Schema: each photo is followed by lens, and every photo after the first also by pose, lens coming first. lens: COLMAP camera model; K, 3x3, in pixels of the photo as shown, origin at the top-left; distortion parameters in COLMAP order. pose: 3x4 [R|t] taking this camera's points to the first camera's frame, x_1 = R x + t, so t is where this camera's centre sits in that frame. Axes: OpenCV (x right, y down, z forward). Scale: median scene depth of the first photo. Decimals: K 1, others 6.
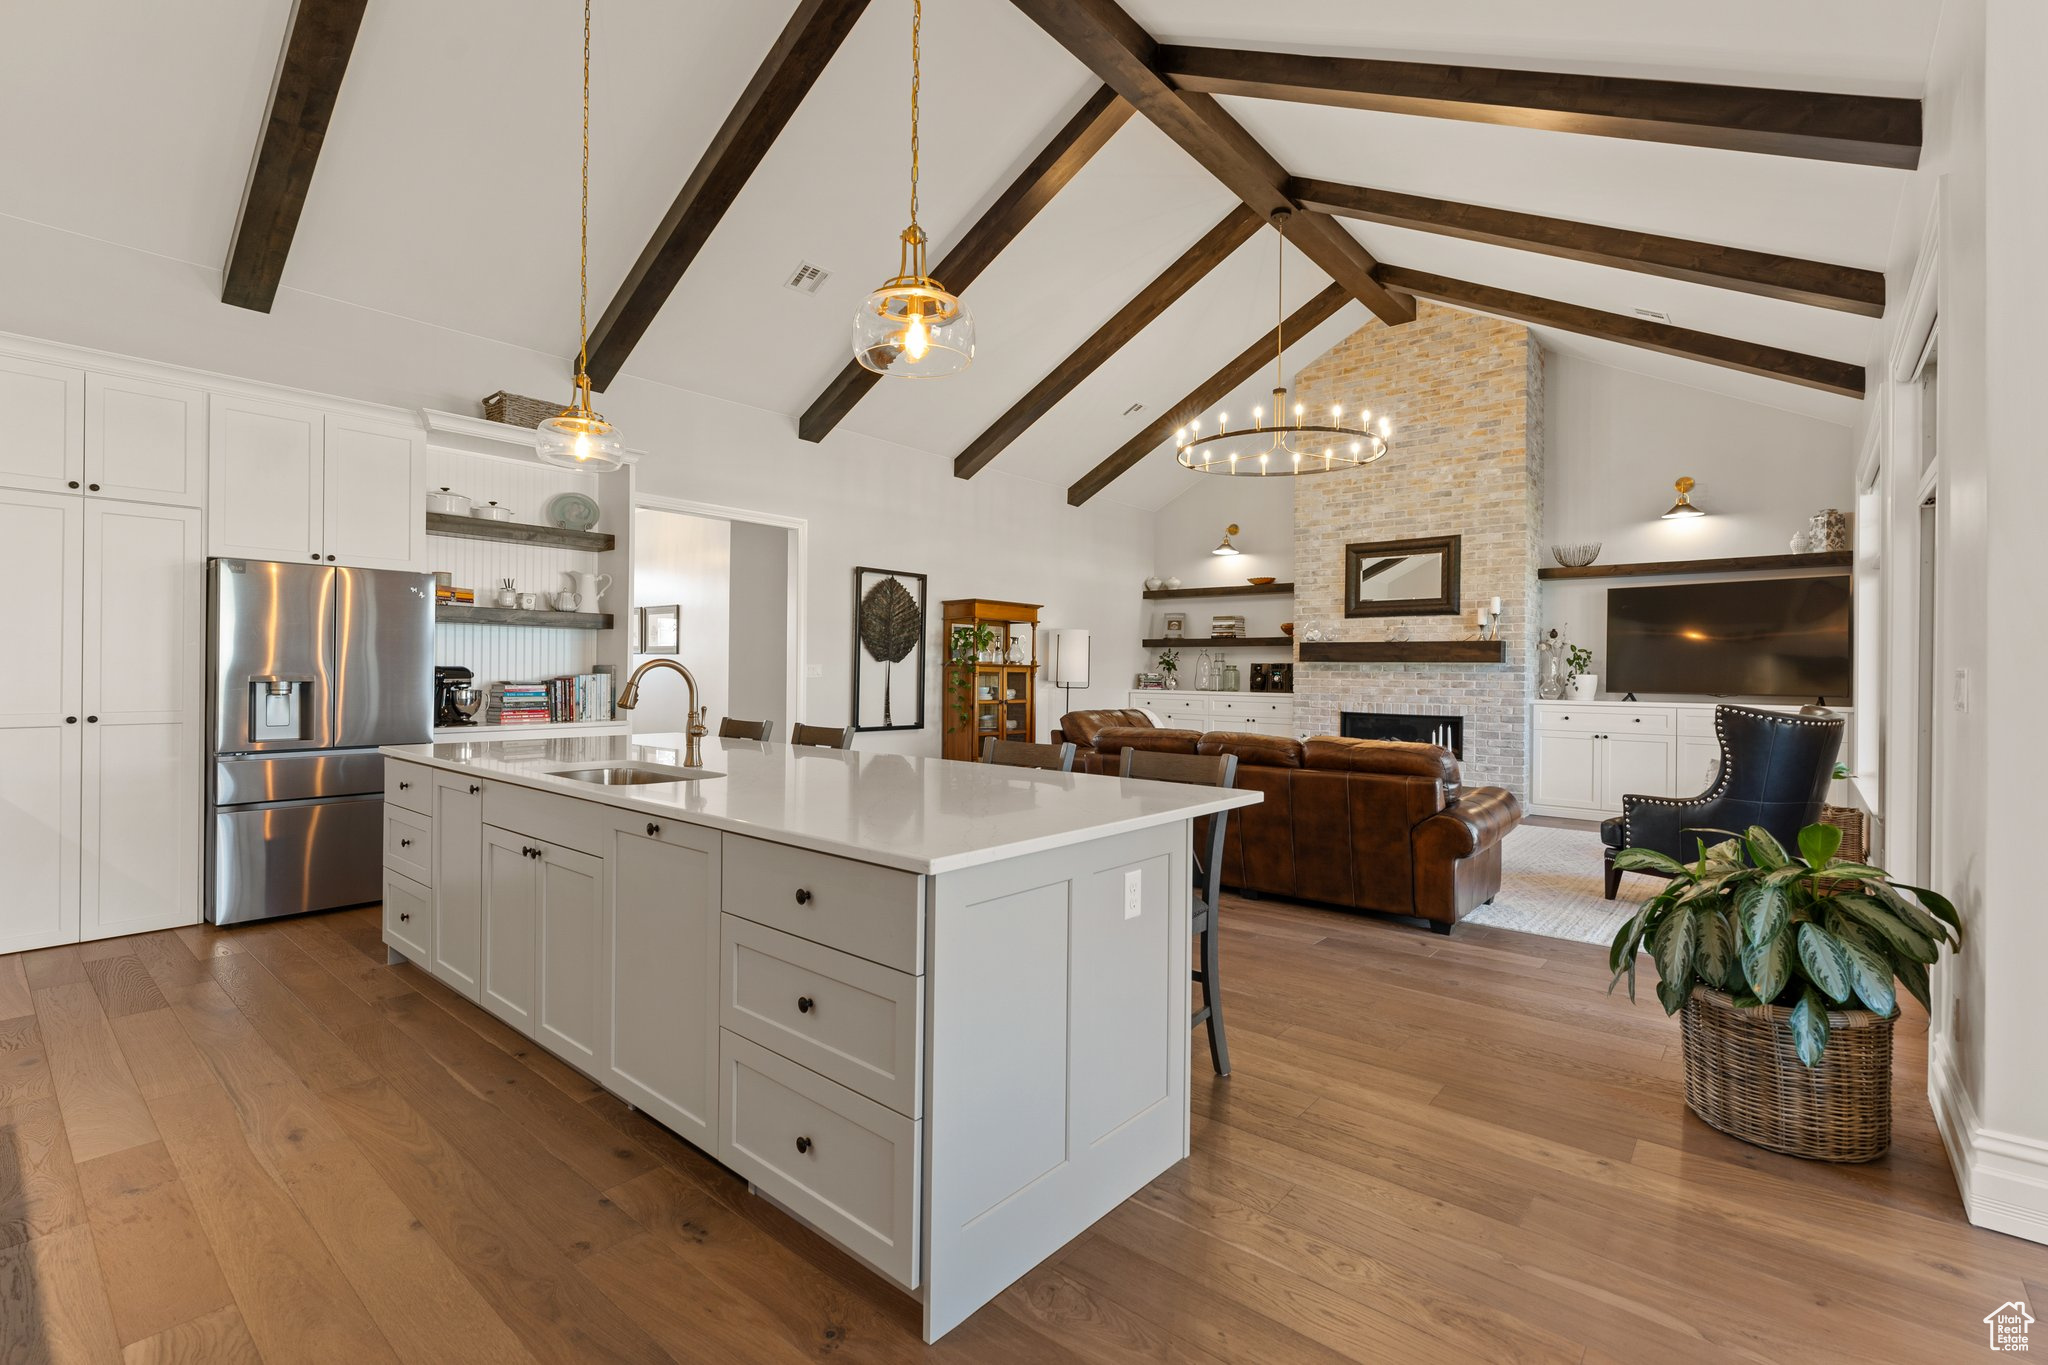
lens RADIAL K [[913.6, 0, 1025.3], [0, 913.6, 668.3], [0, 0, 1]] dist [-0.003443, 0.000777]
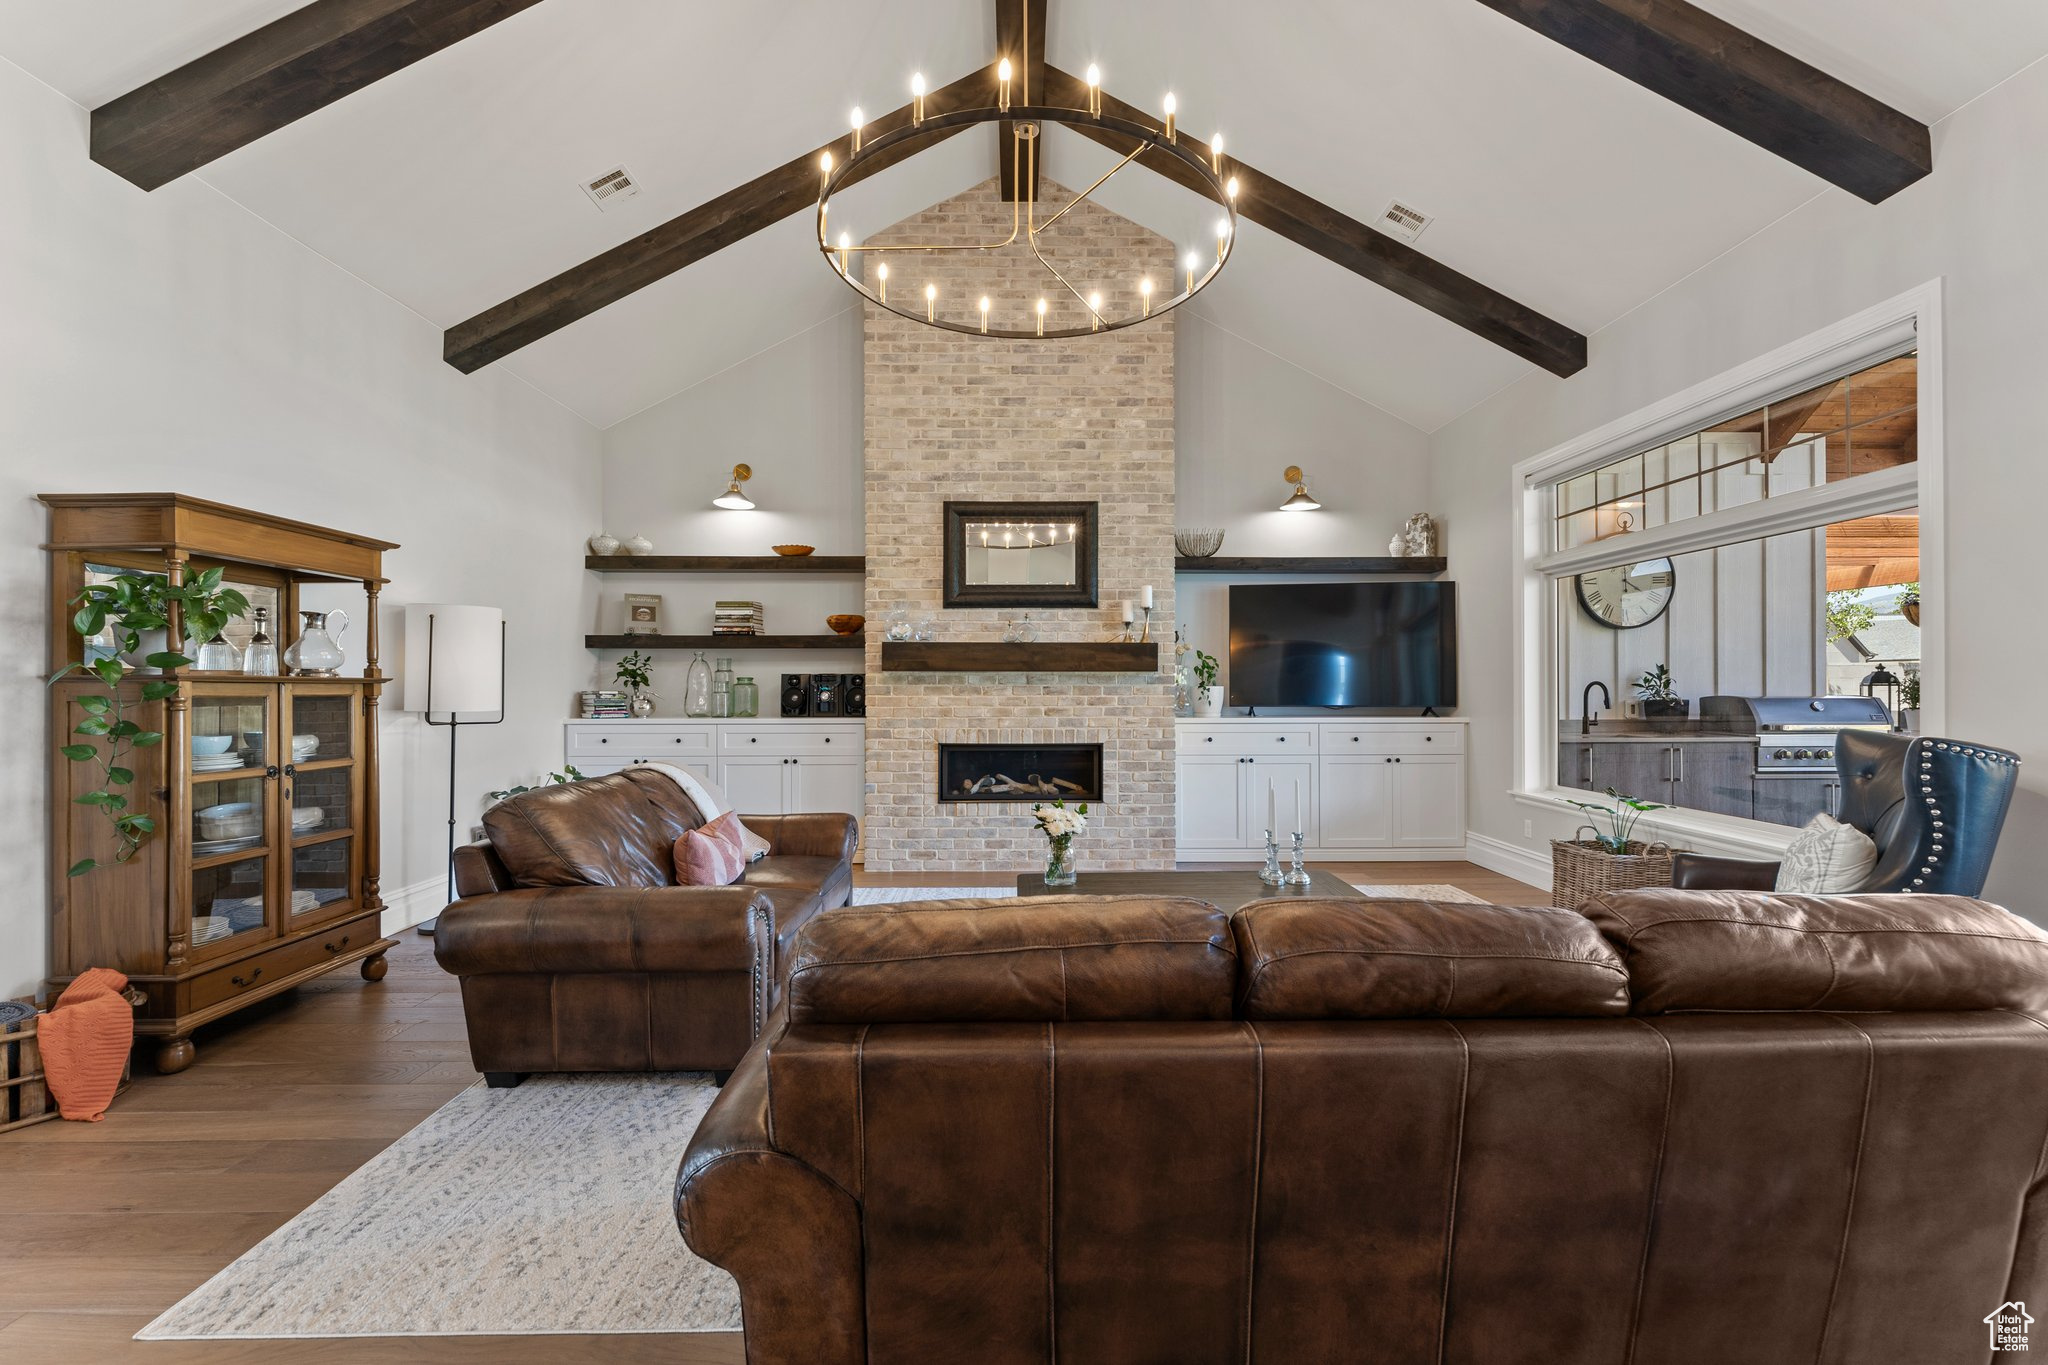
lens RADIAL K [[821.8, 0, 1022.1], [0, 821.8, 683.7], [0, 0, 1]] dist [-0.000375, -0.000852]
pose [[0.754488, -0.009794, 0.656241, -0.015863], [0.006757, 0.999952, 0.007155, -0.001789], [-0.656279, -0.000964, 0.754518, 0.553908]]
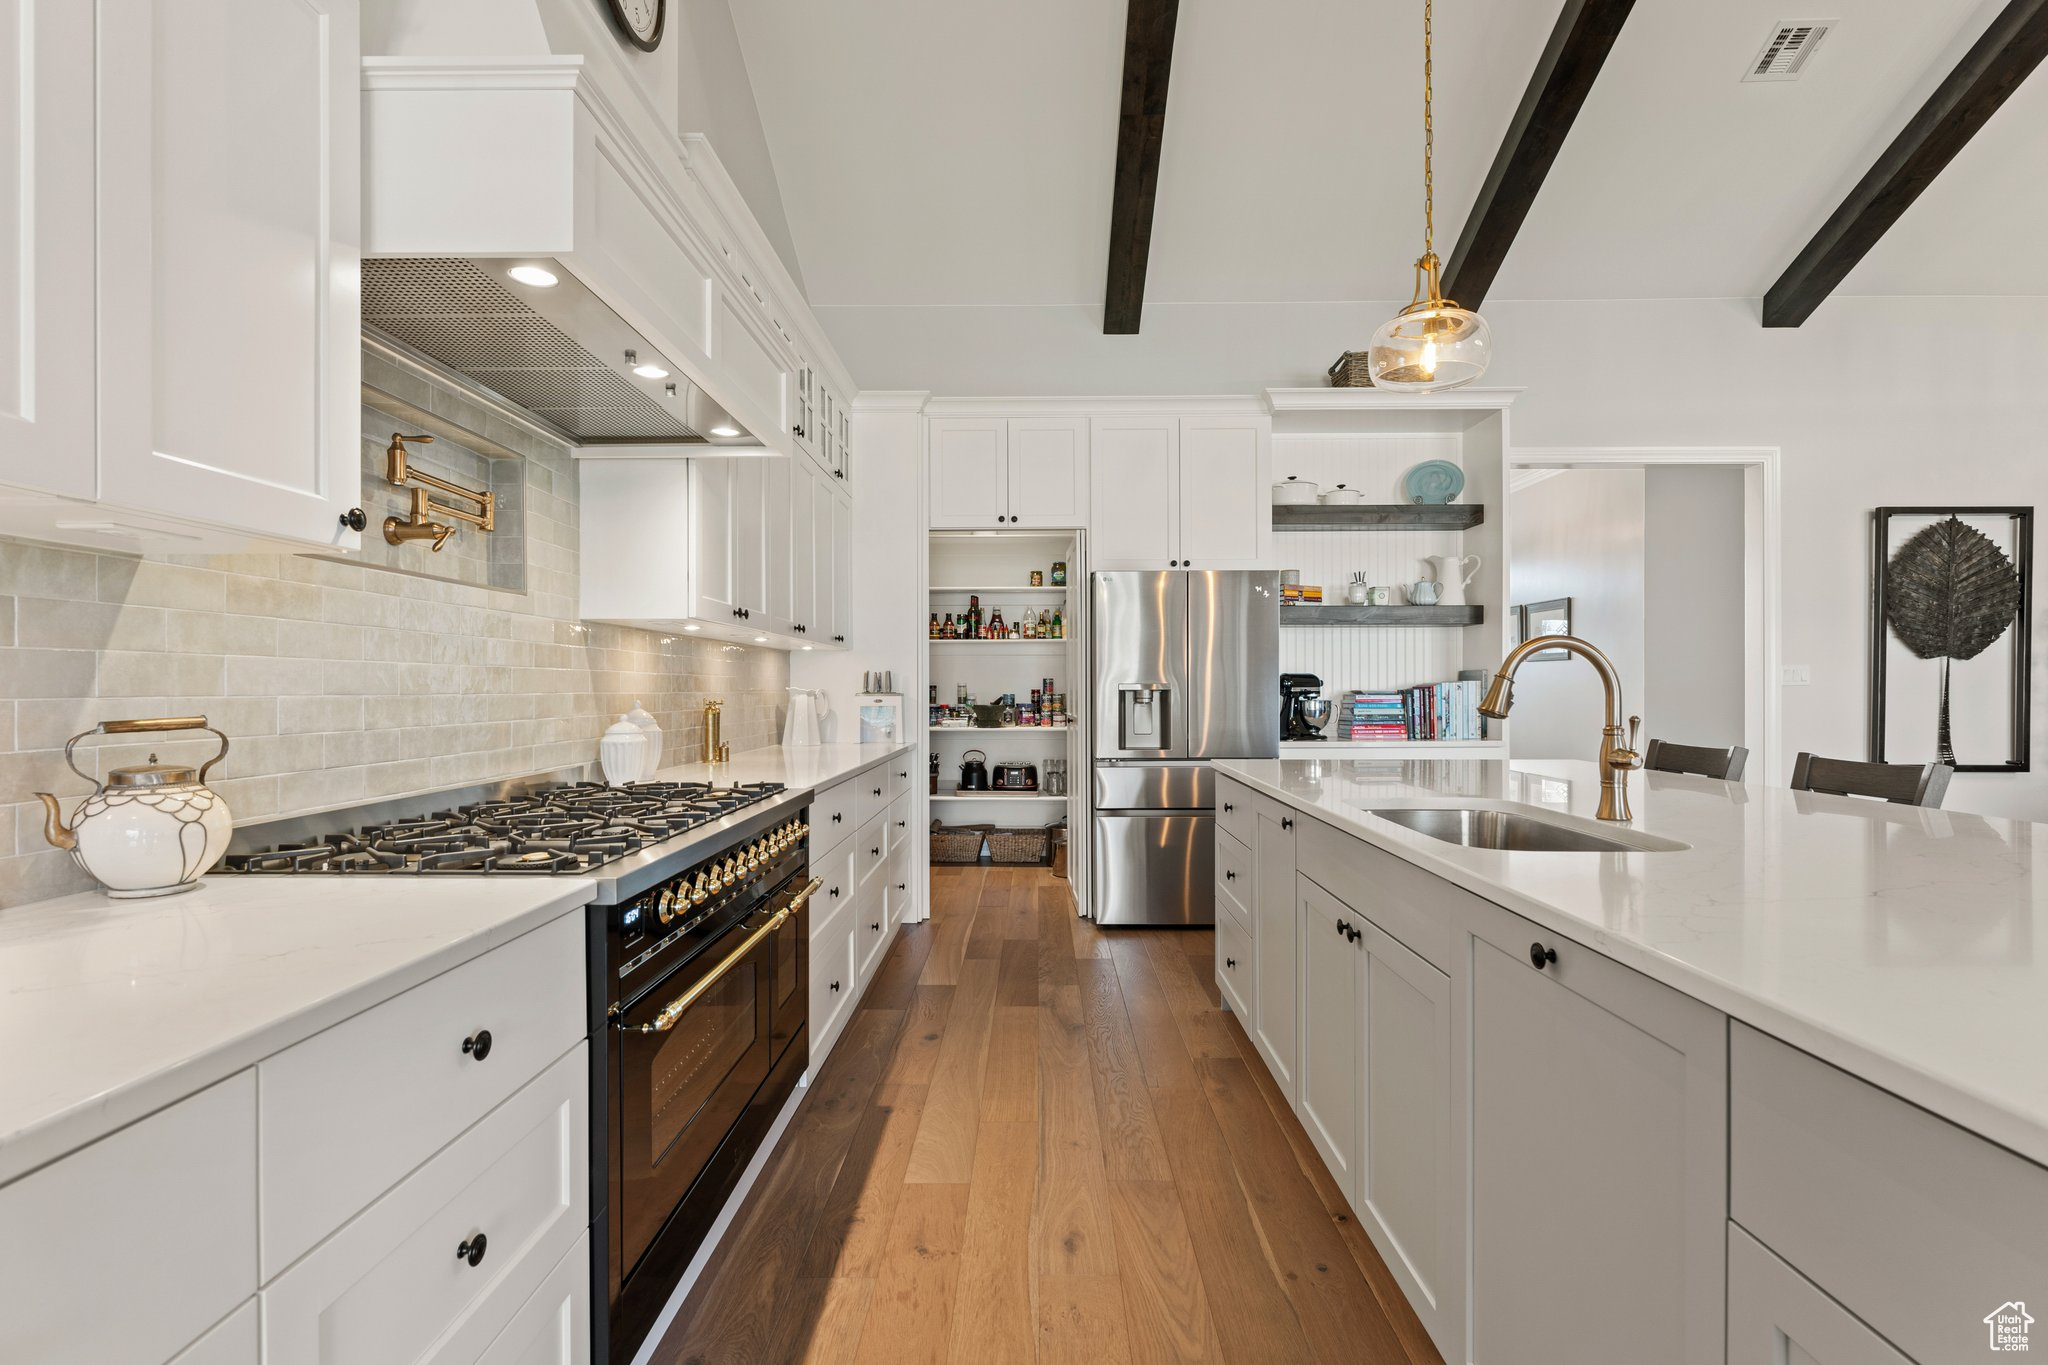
lens RADIAL K [[959.5, 0, 1011.4], [0, 959.5, 691.4], [0, 0, 1]] dist [-0.004682, 0.000927]
pose [[0.630200, -0.008284, -0.776389, -0.048586], [0.011906, 0.999929, -0.001006, 0.008095], [0.776342, -0.008610, 0.630253, 0.118156]]
